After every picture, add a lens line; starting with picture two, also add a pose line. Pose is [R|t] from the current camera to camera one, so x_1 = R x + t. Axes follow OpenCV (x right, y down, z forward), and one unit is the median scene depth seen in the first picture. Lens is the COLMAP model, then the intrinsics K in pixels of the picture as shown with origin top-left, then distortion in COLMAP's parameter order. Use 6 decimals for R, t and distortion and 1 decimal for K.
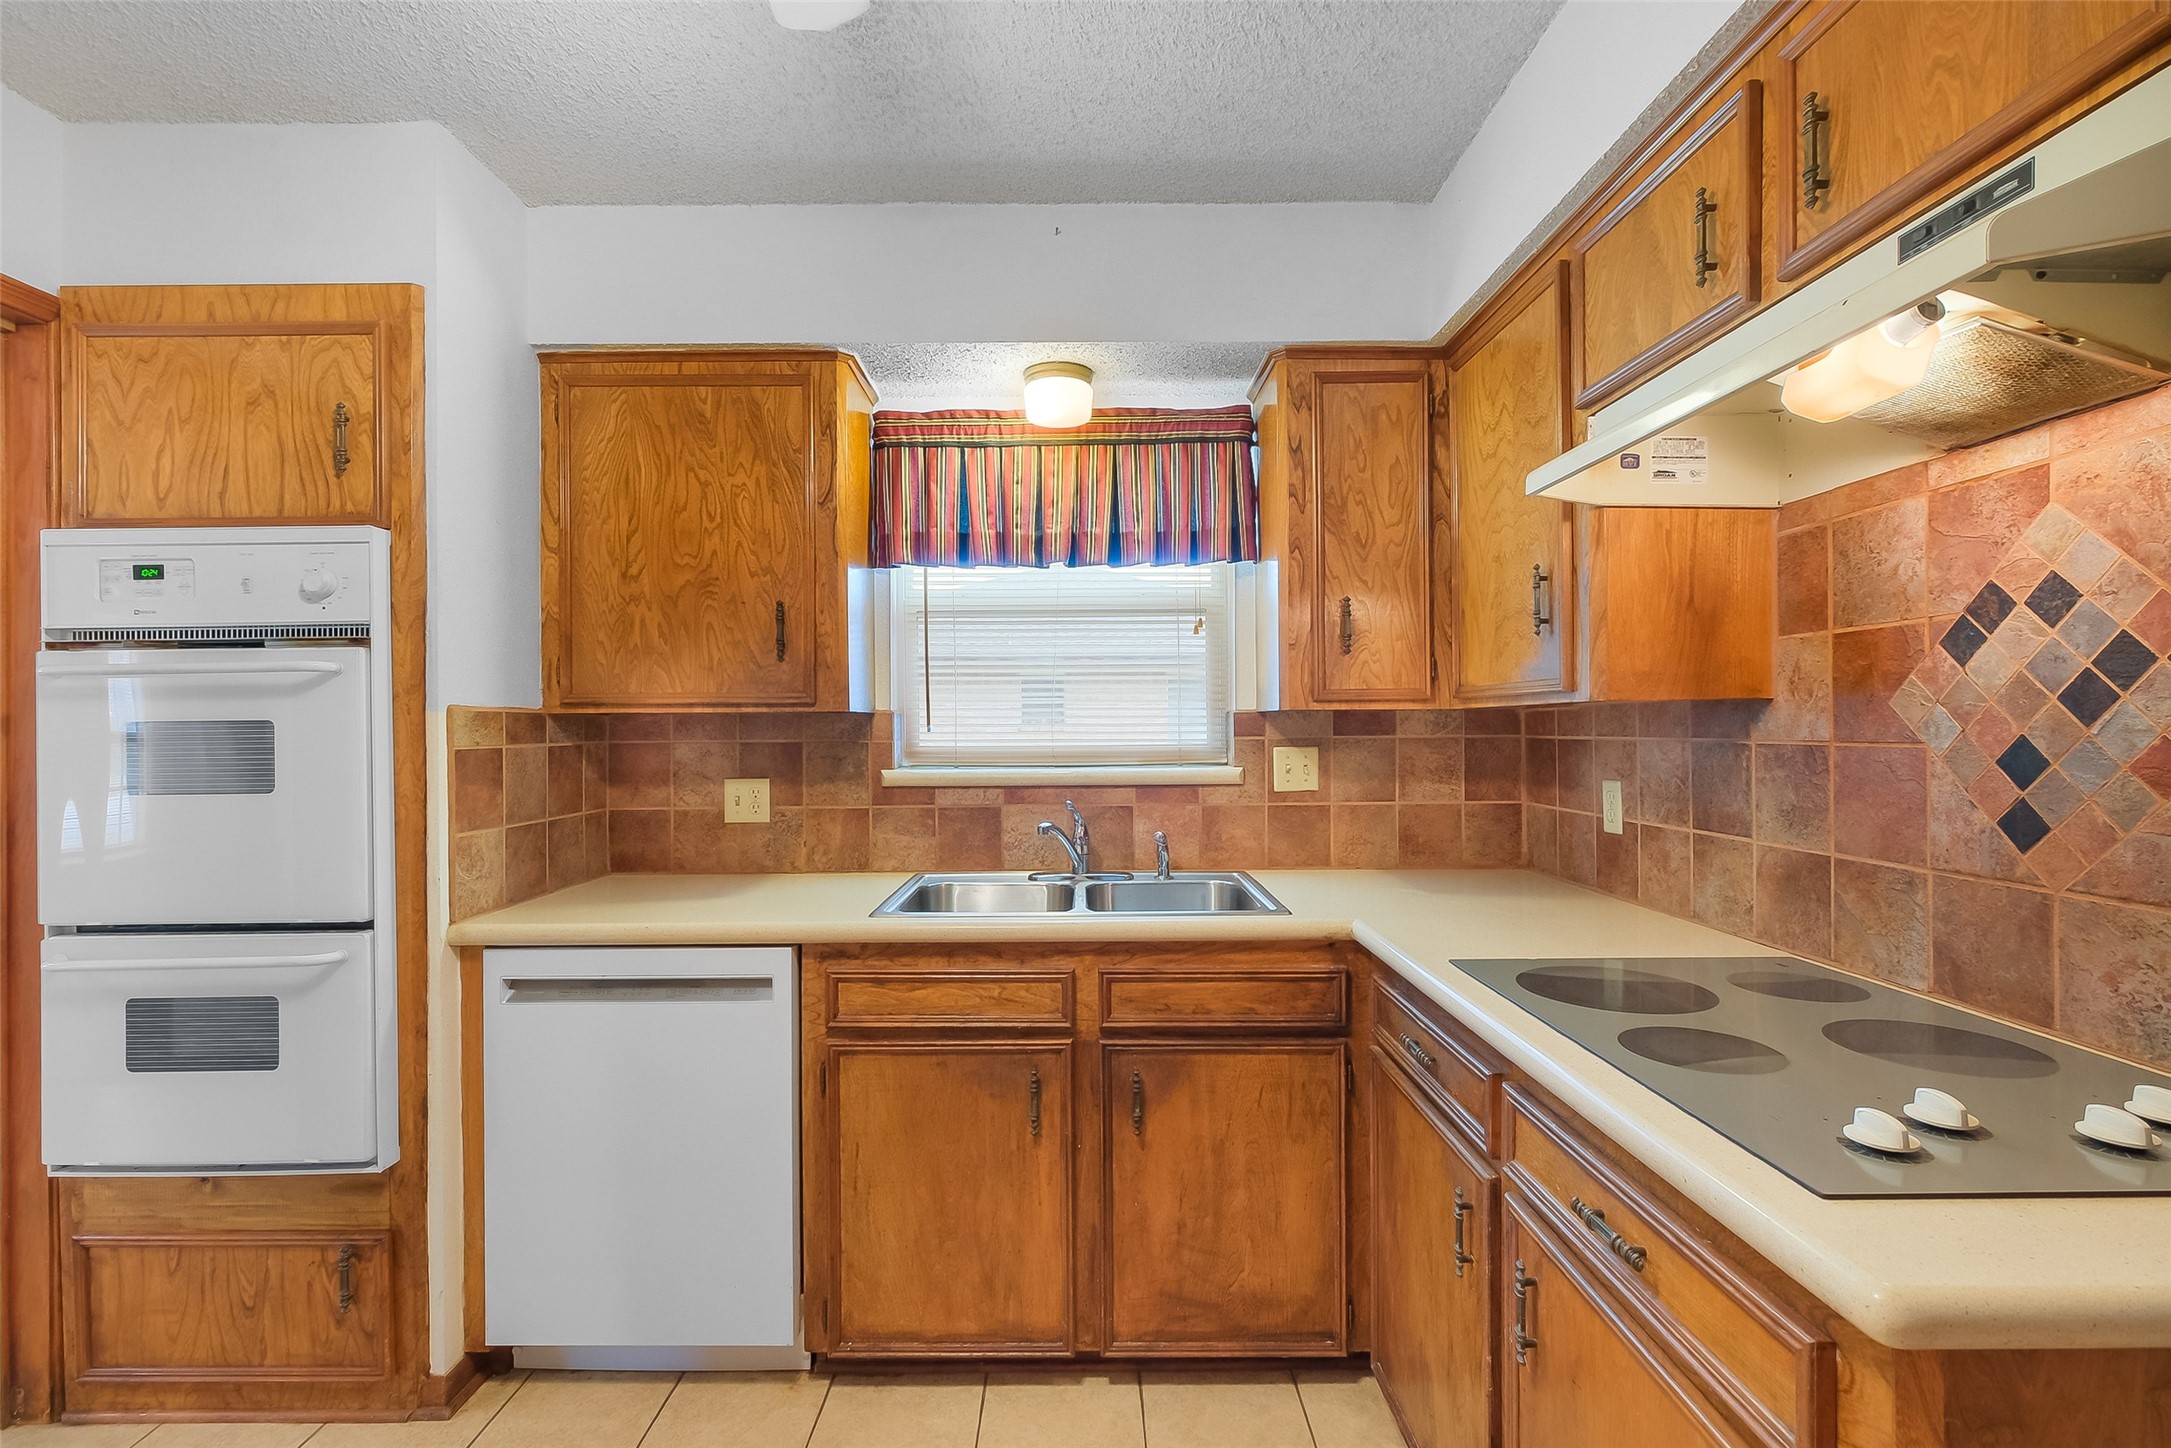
lens RADIAL K [[974.1, 0, 1081.4], [0, 974.1, 725.3], [0, 0, 1]] dist [-0.003015, -0.000041]
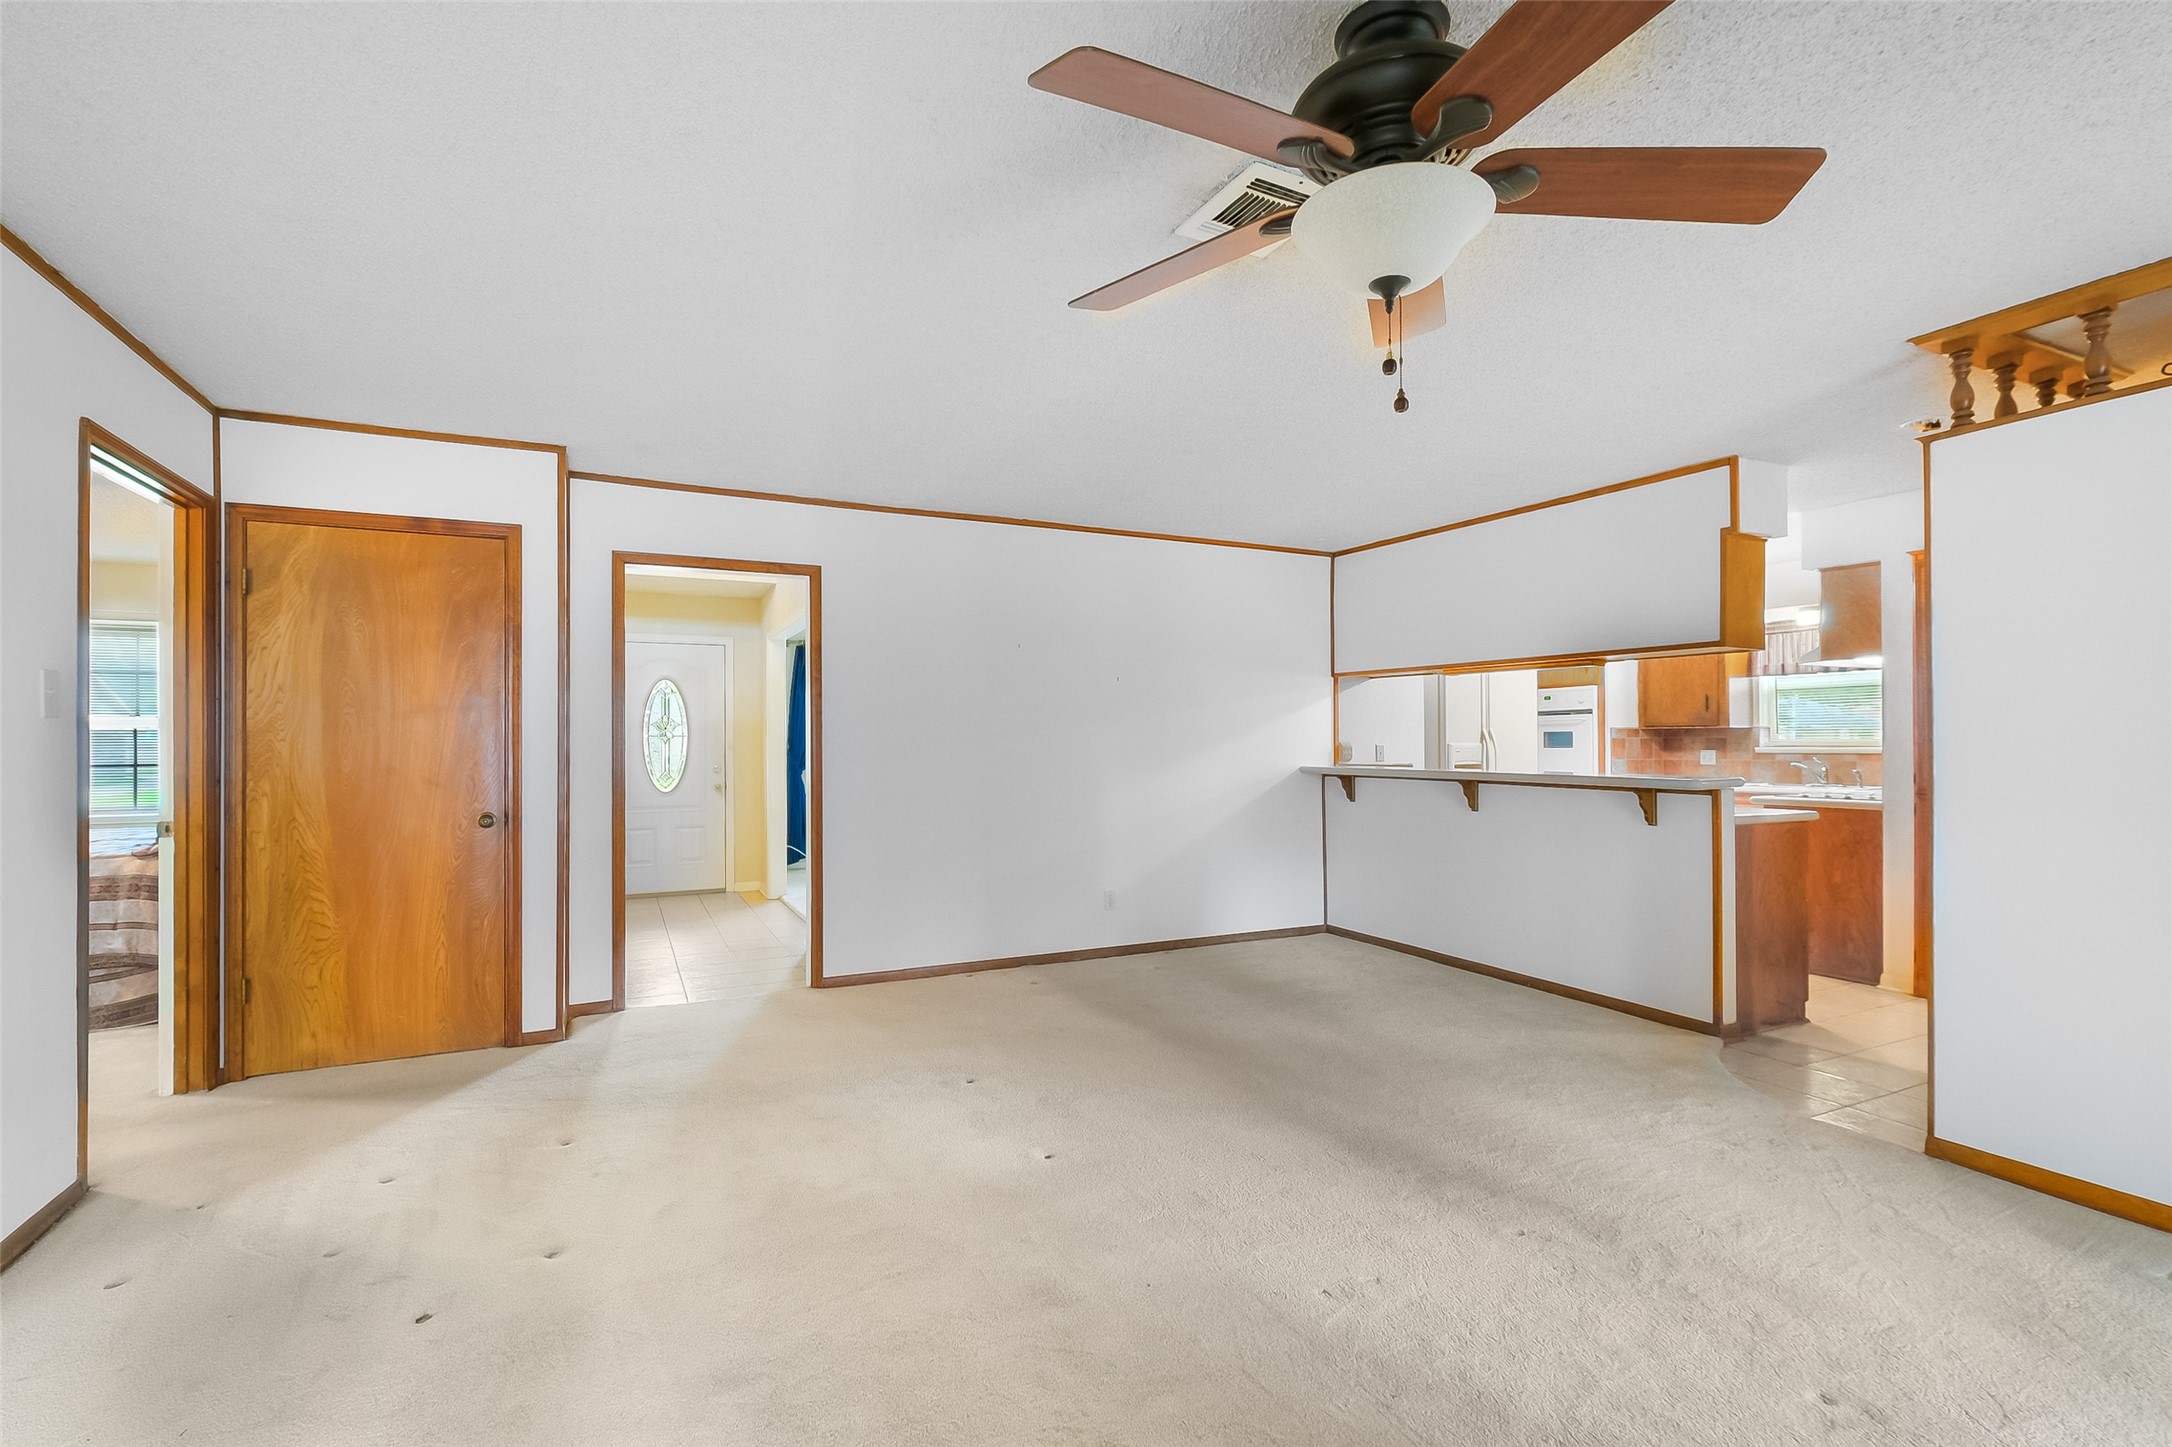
lens RADIAL K [[974.6, 0, 1079.9], [0, 974.6, 737.2], [0, 0, 1]] dist [-0.003015, -0.000041]
pose [[0.427606, -0.000408, -0.903965, 2.035670], [0.001132, 0.999999, 0.000084, 0.017832], [0.903965, -0.001059, 0.427606, -2.685034]]
